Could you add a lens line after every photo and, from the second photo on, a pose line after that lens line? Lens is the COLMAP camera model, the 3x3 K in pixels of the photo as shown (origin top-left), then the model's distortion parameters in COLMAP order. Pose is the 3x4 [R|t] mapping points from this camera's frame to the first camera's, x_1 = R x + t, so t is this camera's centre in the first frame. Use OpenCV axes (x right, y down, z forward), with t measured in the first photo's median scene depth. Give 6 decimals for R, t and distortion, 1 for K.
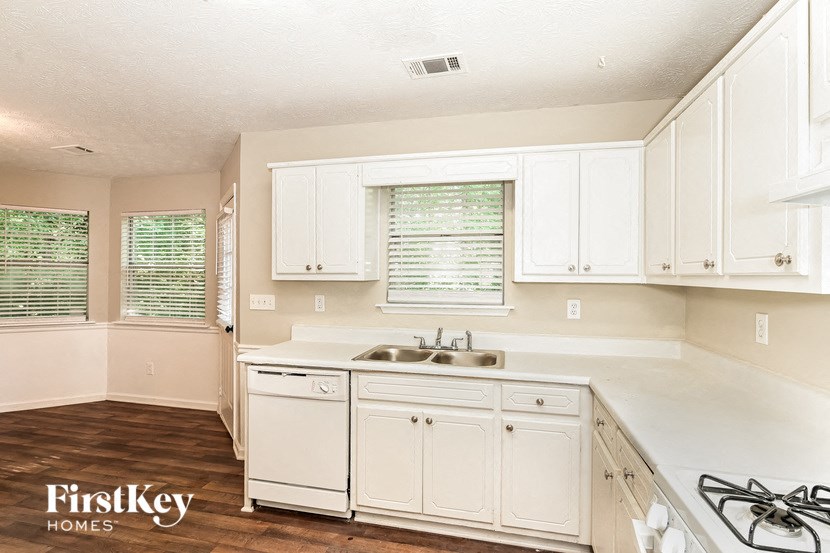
lens RADIAL K [[396.9, 0, 413.0], [0, 396.9, 276.3], [0, 0, 1]] dist [0.004487, 0.000710]
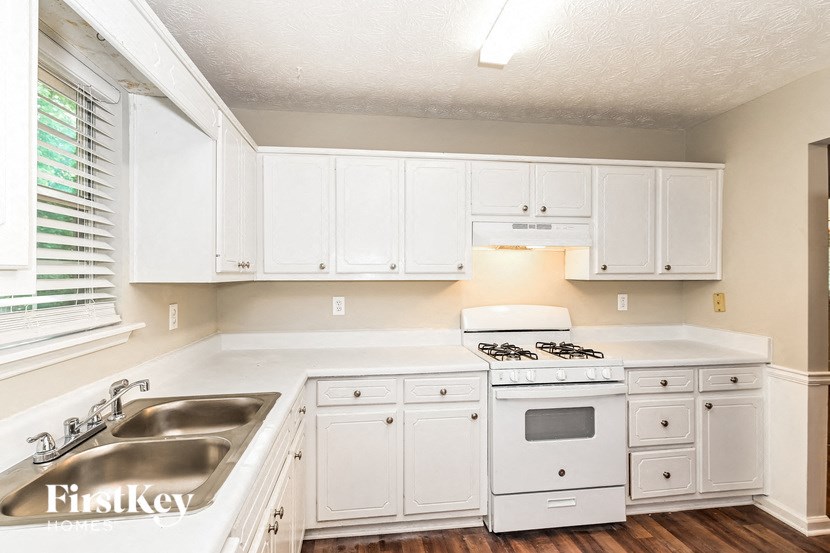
lens RADIAL K [[396.9, 0, 409.4], [0, 396.9, 275.8], [0, 0, 1]] dist [0.004487, 0.000710]
pose [[0.940745, -0.006927, 0.339044, -0.385353], [0.005909, 0.999974, 0.004035, -0.003169], [-0.339064, -0.001792, 0.940762, 0.081346]]
